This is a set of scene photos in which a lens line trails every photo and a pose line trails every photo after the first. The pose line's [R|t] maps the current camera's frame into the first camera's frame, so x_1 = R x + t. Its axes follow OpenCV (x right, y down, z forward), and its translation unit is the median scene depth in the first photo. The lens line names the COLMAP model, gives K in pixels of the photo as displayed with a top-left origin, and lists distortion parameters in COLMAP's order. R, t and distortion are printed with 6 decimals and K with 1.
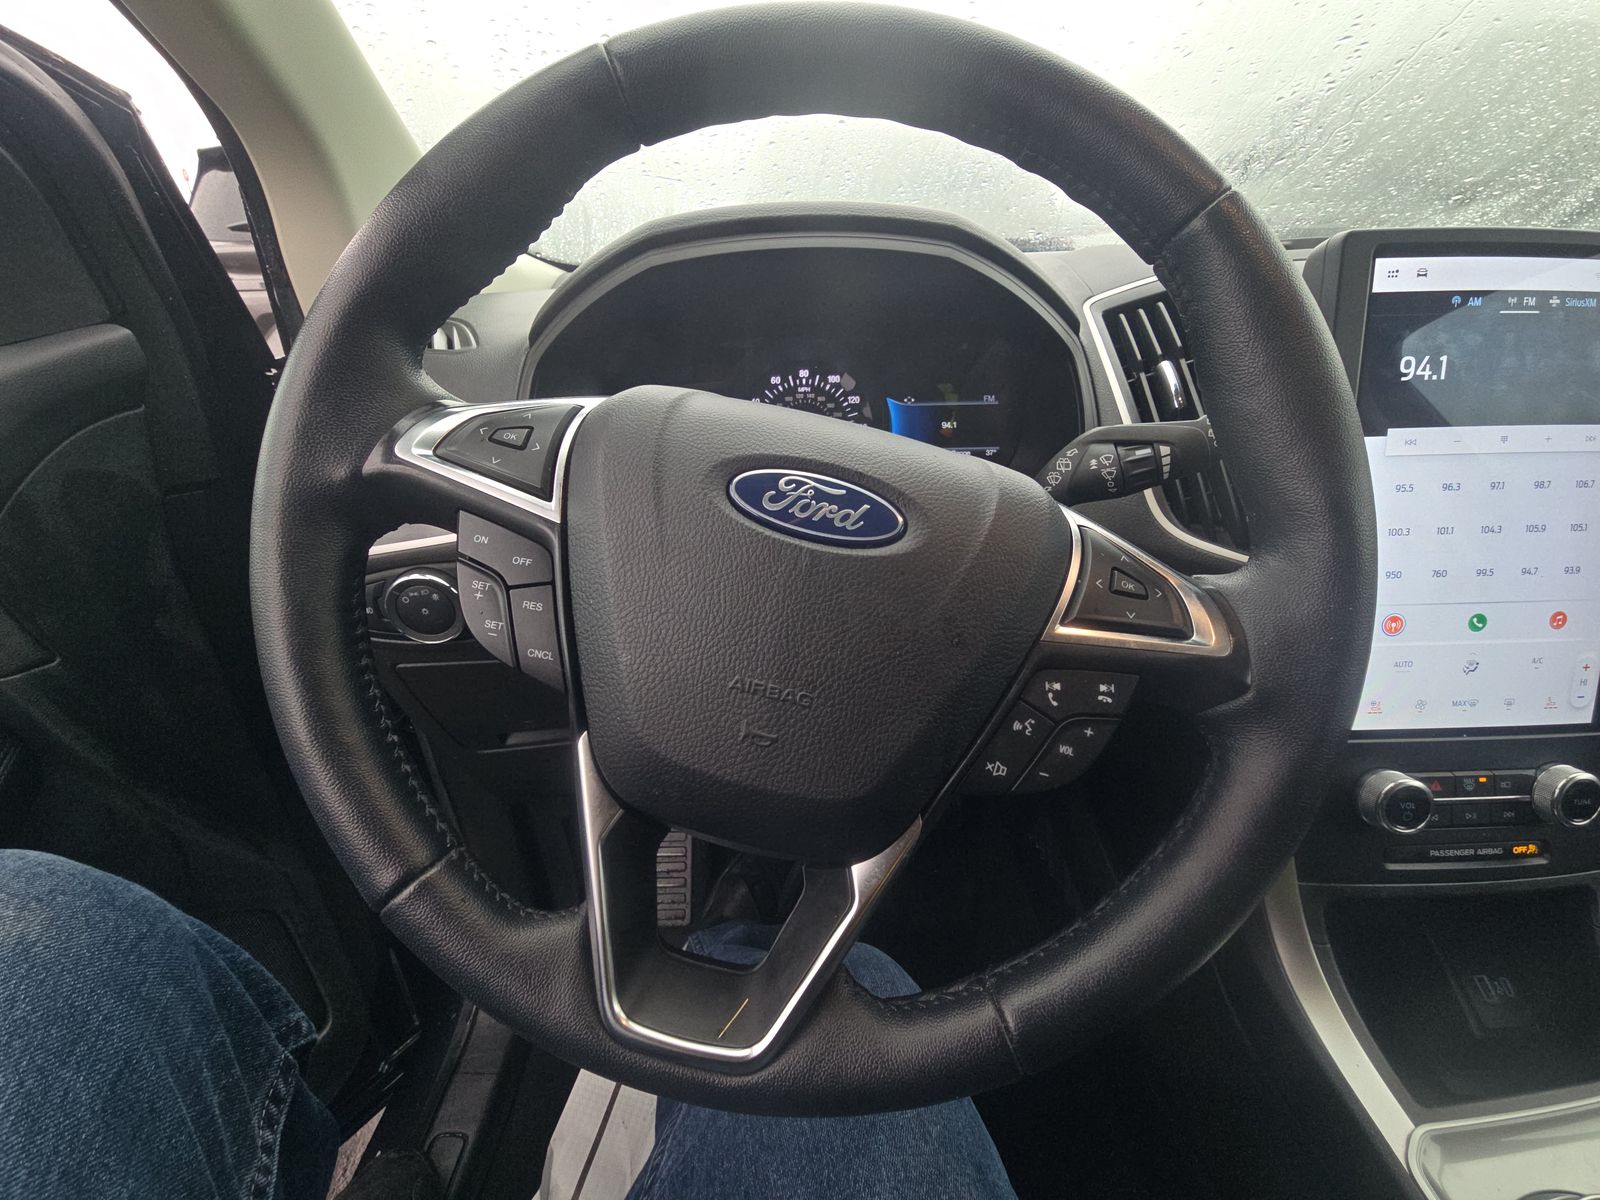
lens RADIAL K [[643.8, 0, 803.1], [0, 643.8, 598.1], [0, 0, 1]] dist [0.002378, -0.003139]
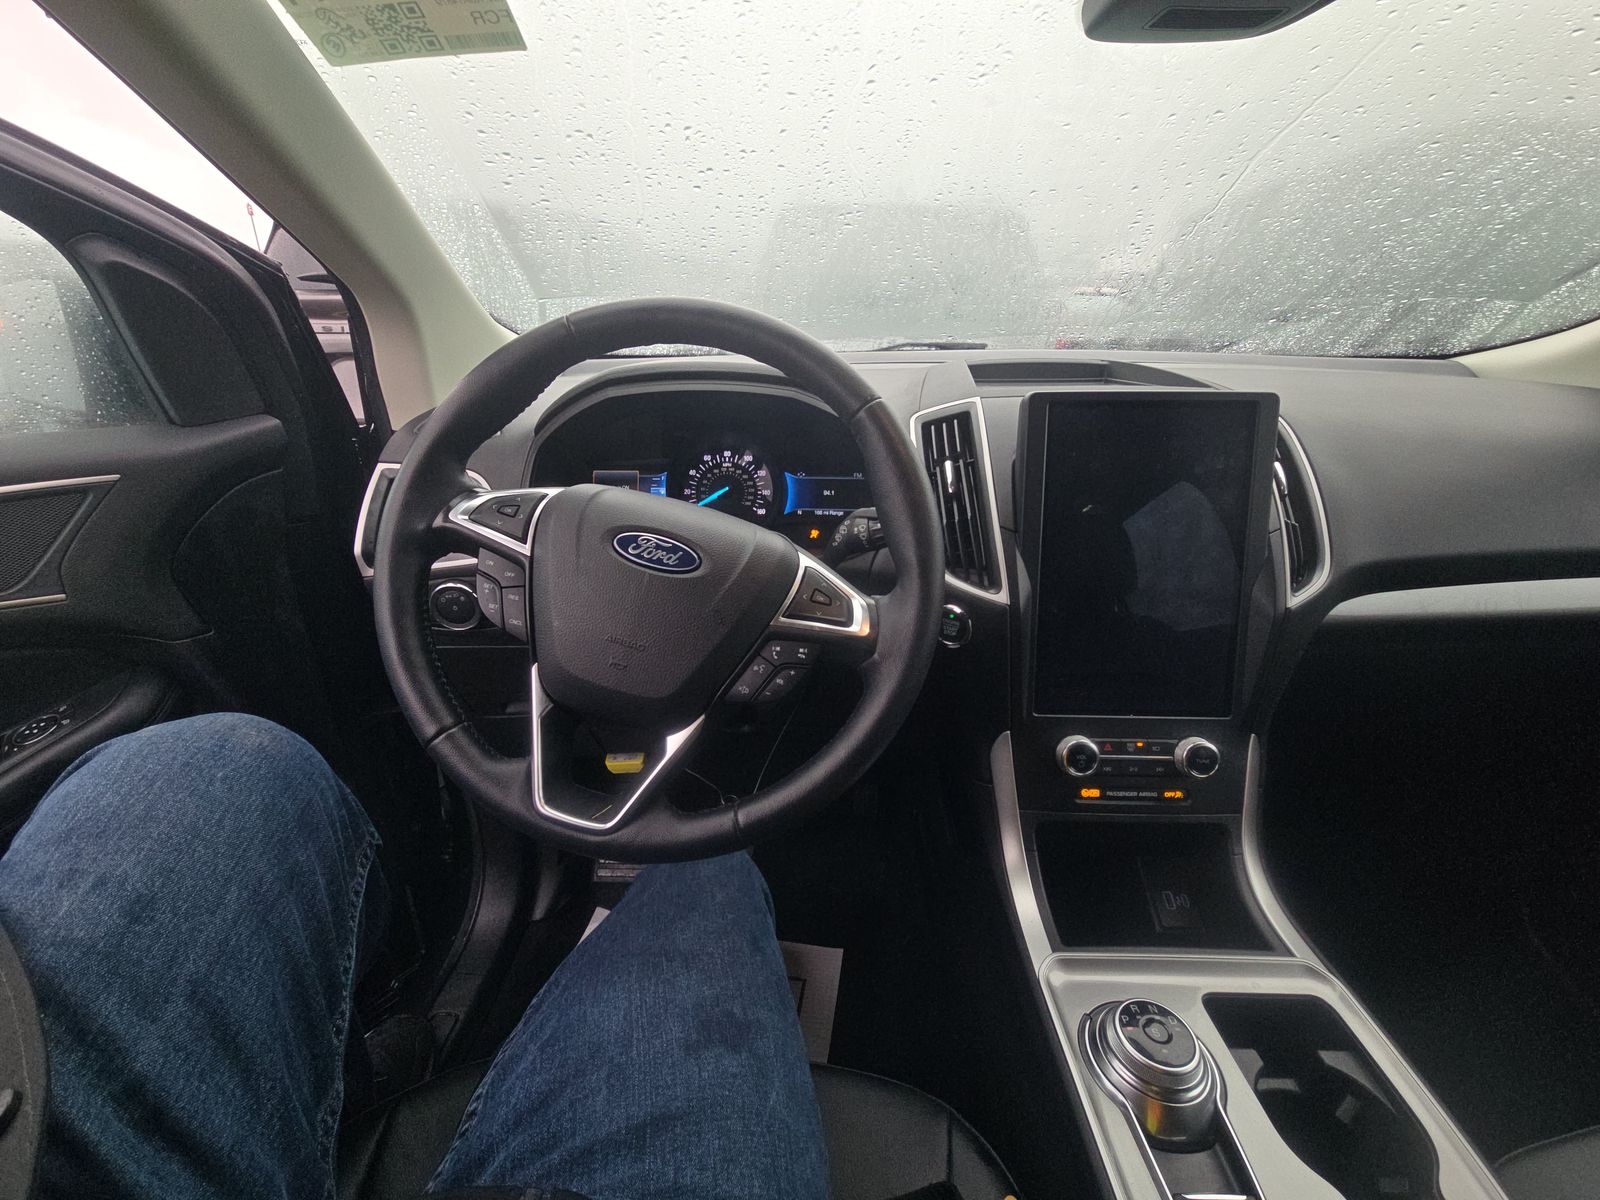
lens RADIAL K [[643.8, 0, 804.1], [0, 643.8, 596.7], [0, 0, 1]] dist [0.002378, -0.003139]
pose [[0.998937, 0.036729, -0.027844, 0.477611], [-0.038133, 0.997934, -0.051709, 0.072019], [0.025887, 0.052716, 0.998274, -0.858998]]
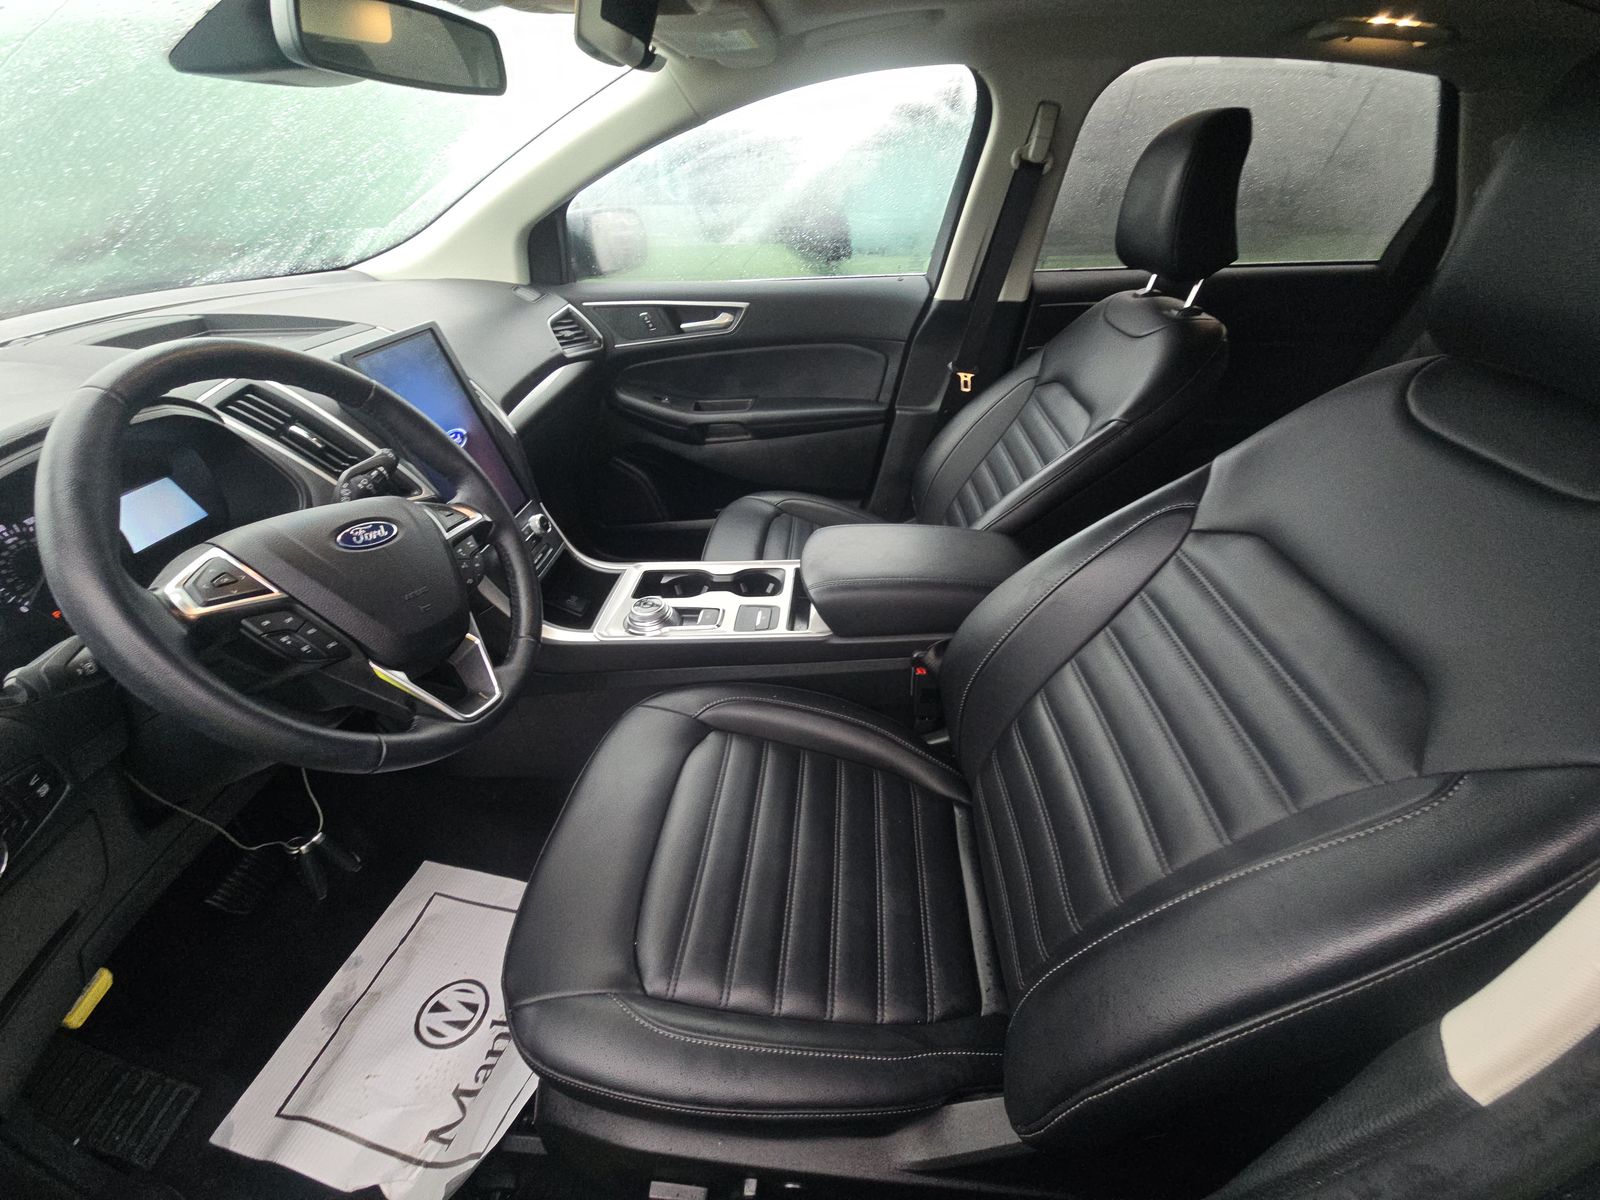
lens RADIAL K [[643.8, 0, 811.7], [0, 643.8, 599.0], [0, 0, 1]] dist [0.002378, -0.003139]
pose [[0.053264, -0.530136, 0.846238, -1.968839], [0.442531, 0.772214, 0.455908, -0.298161], [-0.895170, 0.350203, 0.275733, -1.087135]]
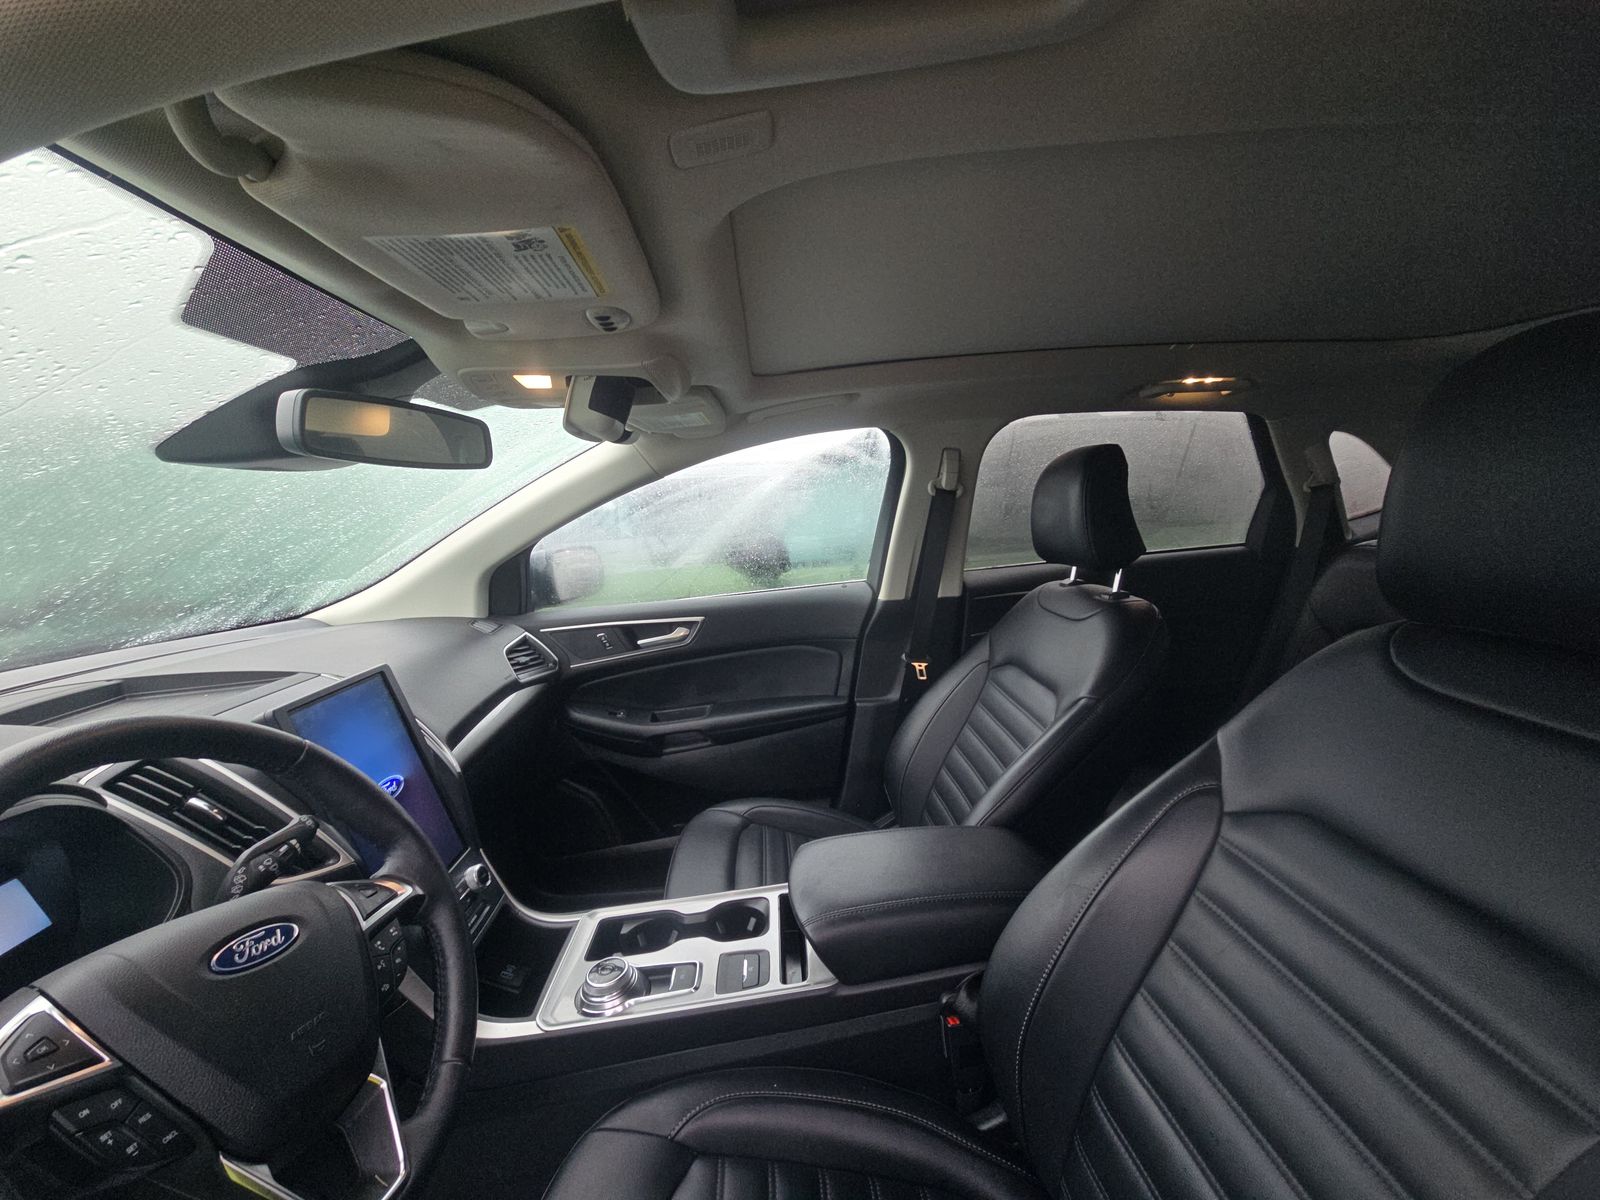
lens RADIAL K [[643.8, 0, 812.7], [0, 643.8, 601.4], [0, 0, 1]] dist [0.002378, -0.003139]
pose [[-0.057410, -0.122454, 0.990812, -1.697293], [0.497403, 0.856993, 0.134736, -0.417064], [-0.865618, 0.500568, 0.011709, -0.920321]]
